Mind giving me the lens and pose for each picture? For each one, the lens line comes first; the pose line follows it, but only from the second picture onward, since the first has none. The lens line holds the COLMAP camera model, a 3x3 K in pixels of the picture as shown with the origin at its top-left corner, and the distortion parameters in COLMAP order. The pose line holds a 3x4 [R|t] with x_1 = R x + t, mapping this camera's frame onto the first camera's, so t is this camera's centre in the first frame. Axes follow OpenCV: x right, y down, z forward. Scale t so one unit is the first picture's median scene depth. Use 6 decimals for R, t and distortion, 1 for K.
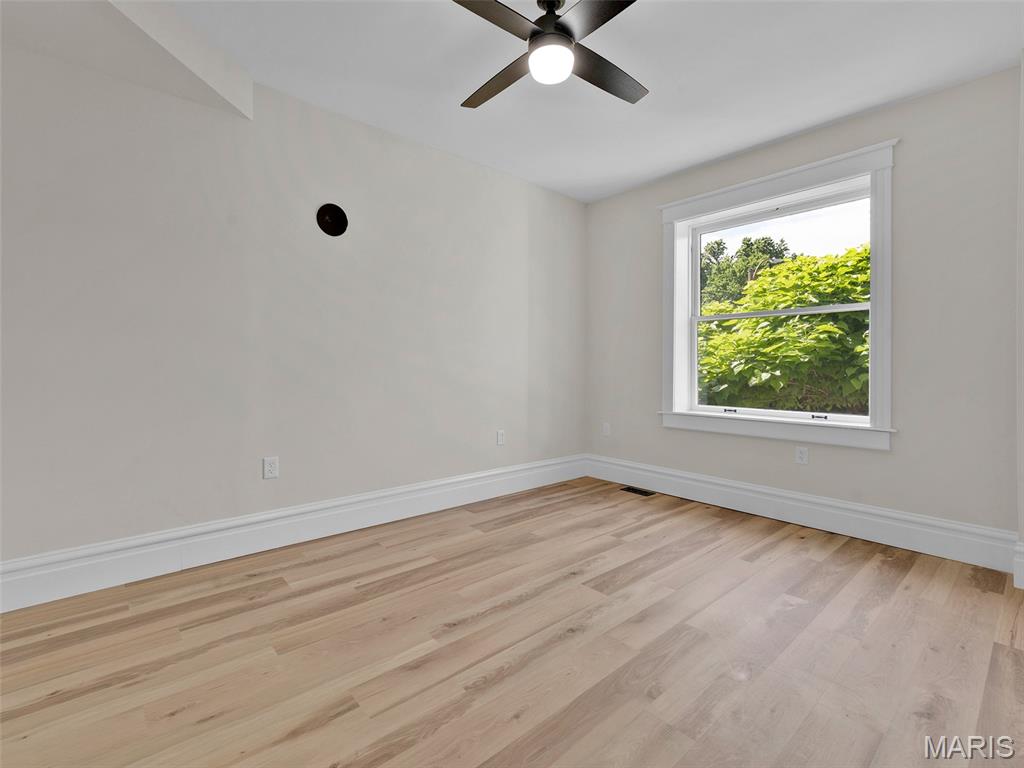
lens RADIAL K [[478.7, 0, 518.9], [0, 478.7, 371.7], [0, 0, 1]] dist [0.003629, -0.002789]
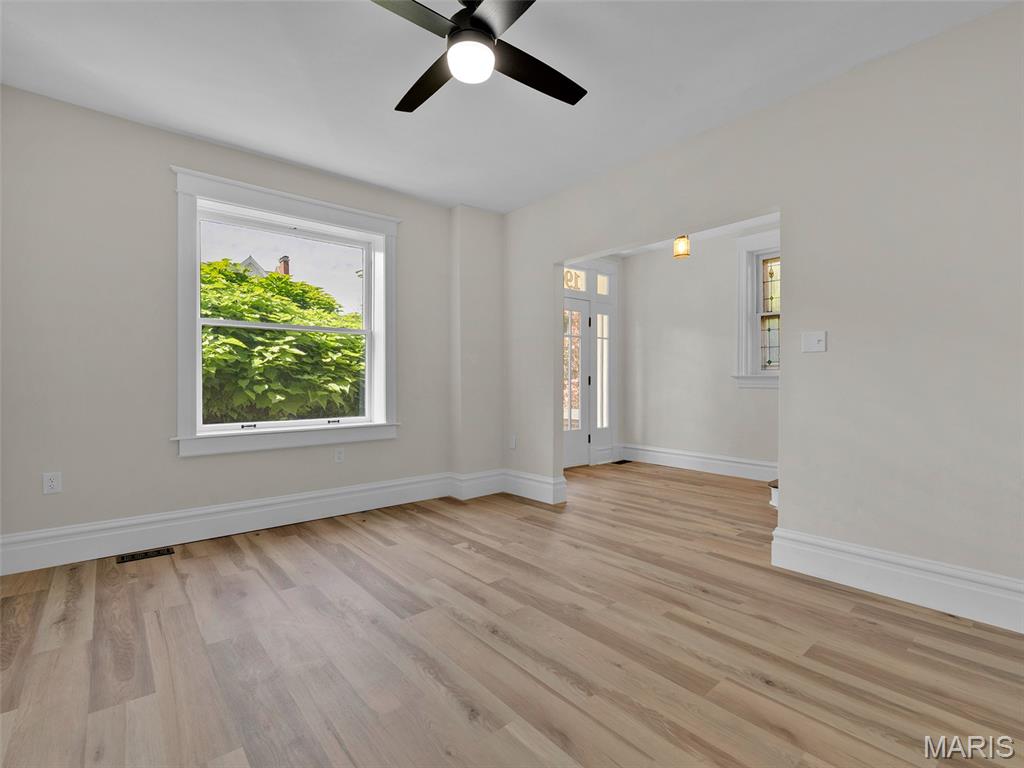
lens RADIAL K [[478.7, 0, 505.6], [0, 478.7, 381.8], [0, 0, 1]] dist [0.003629, -0.002789]
pose [[0.036355, -0.008249, 0.999305, -0.777541], [0.012536, 0.999891, 0.007798, -0.009183], [-0.999260, 0.012244, 0.036455, 0.783546]]
